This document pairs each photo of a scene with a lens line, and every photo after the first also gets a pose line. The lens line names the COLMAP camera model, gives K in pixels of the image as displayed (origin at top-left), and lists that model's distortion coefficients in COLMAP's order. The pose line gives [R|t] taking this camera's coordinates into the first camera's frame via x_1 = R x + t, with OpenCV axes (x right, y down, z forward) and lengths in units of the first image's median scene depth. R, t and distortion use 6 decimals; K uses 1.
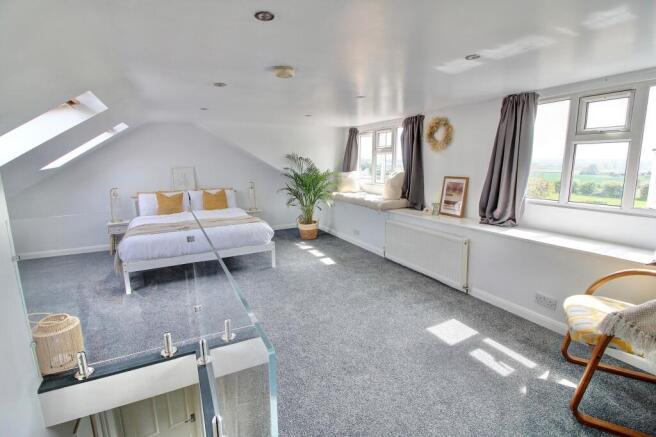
lens RADIAL K [[304.8, 0, 326.1], [0, 304.8, 215.5], [0, 0, 1]] dist [0.002670, -0.013227]
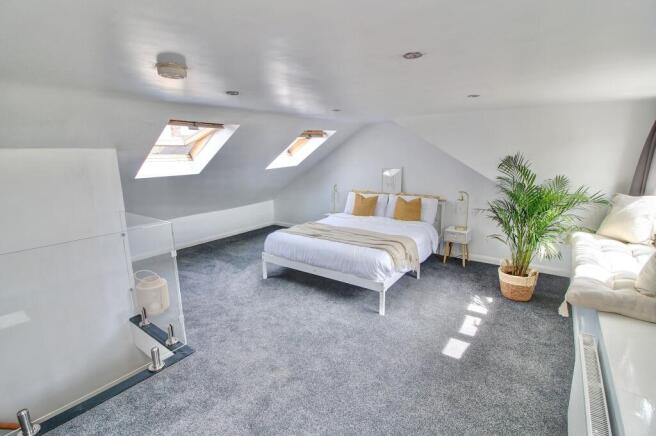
lens RADIAL K [[304.8, 0, 326.1], [0, 304.8, 215.0], [0, 0, 1]] dist [0.002670, -0.013227]
pose [[0.451663, 0.182897, -0.873241, 0.301534], [-0.149374, 0.980449, 0.128091, -0.116010], [0.879595, 0.072586, 0.470152, 0.419260]]
